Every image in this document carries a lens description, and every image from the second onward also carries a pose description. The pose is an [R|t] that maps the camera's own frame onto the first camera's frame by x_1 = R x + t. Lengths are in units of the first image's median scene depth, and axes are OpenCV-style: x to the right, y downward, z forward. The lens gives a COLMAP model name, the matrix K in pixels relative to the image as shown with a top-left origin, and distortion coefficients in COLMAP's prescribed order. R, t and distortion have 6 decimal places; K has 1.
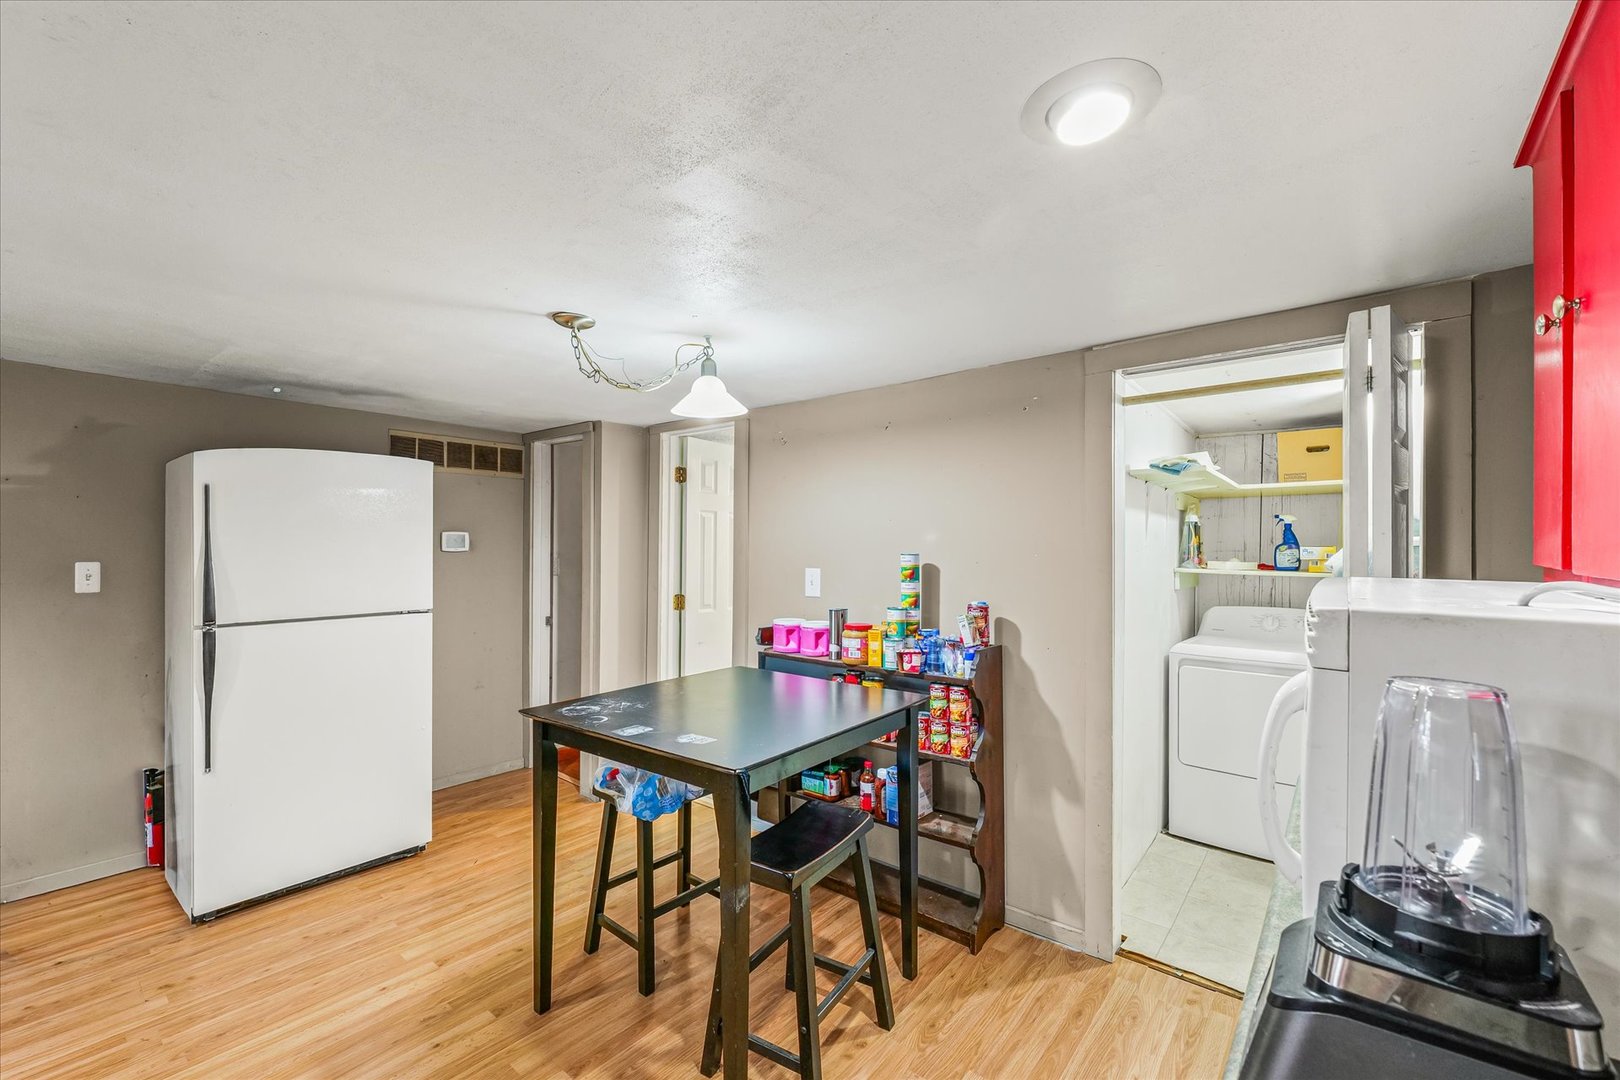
lens RADIAL K [[667.1, 0, 812.8], [0, 667.1, 547.3], [0, 0, 1]] dist [-0.004666, 0.000950]
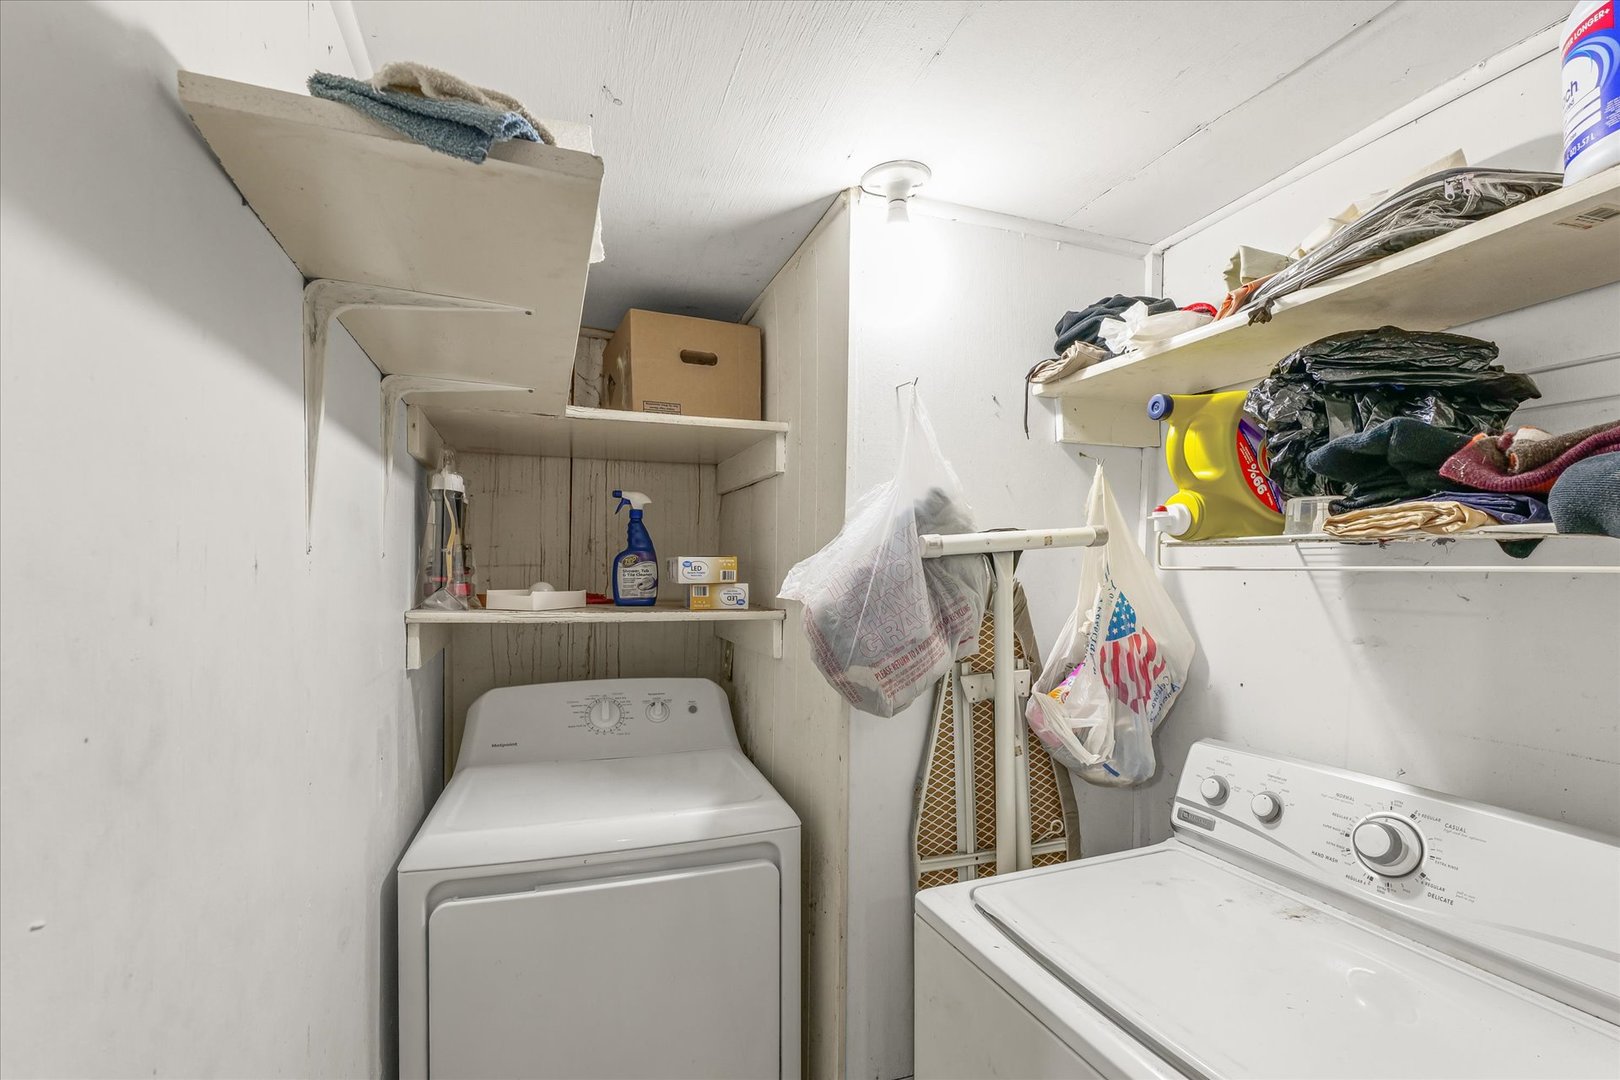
lens RADIAL K [[717.6, 0, 820.9], [0, 717.6, 575.2], [0, 0, 1]] dist [-0.000858, -0.000093]
pose [[0.485024, -0.011554, 0.874424, 0.393751], [-0.005352, 0.999855, 0.016180, 0.004076], [-0.874484, -0.012528, 0.484892, 0.776150]]
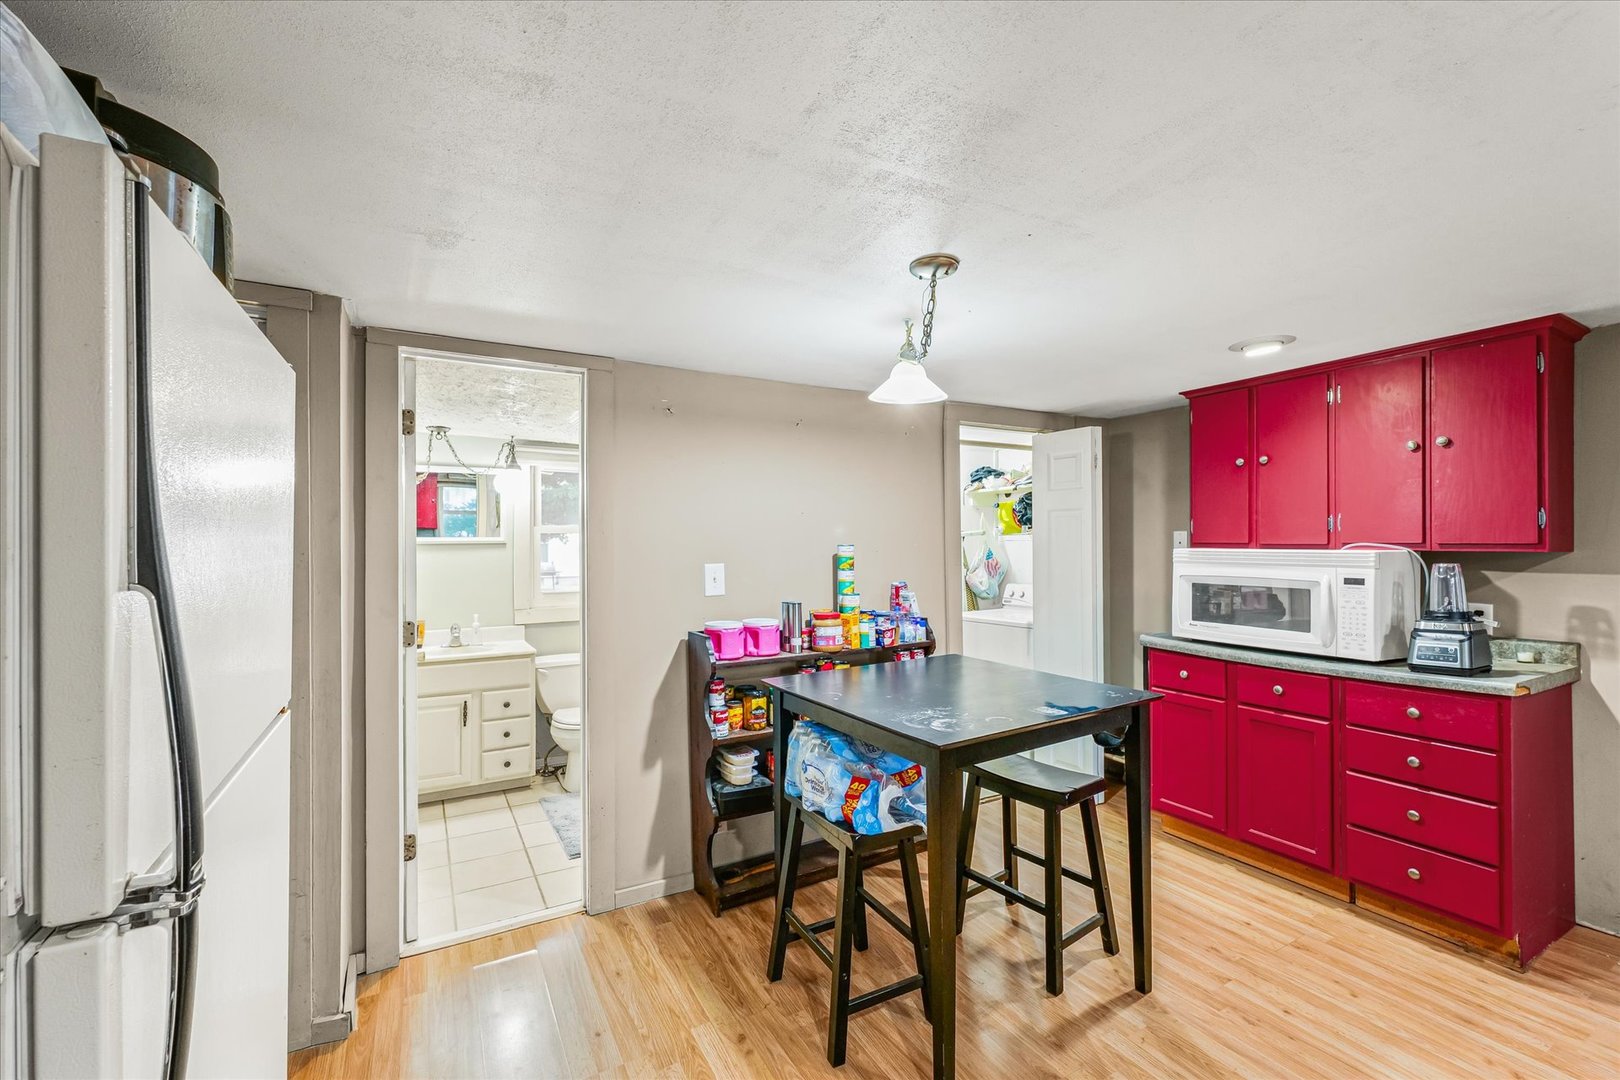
lens RADIAL K [[688.5, 0, 813.6], [0, 688.5, 543.9], [0, 0, 1]] dist [0.004706, -0.001039]
pose [[0.351689, -0.006891, 0.936091, -0.927123], [0.008998, 0.999952, 0.003980, 0.002675], [-0.936074, 0.007023, 0.351734, 0.629926]]
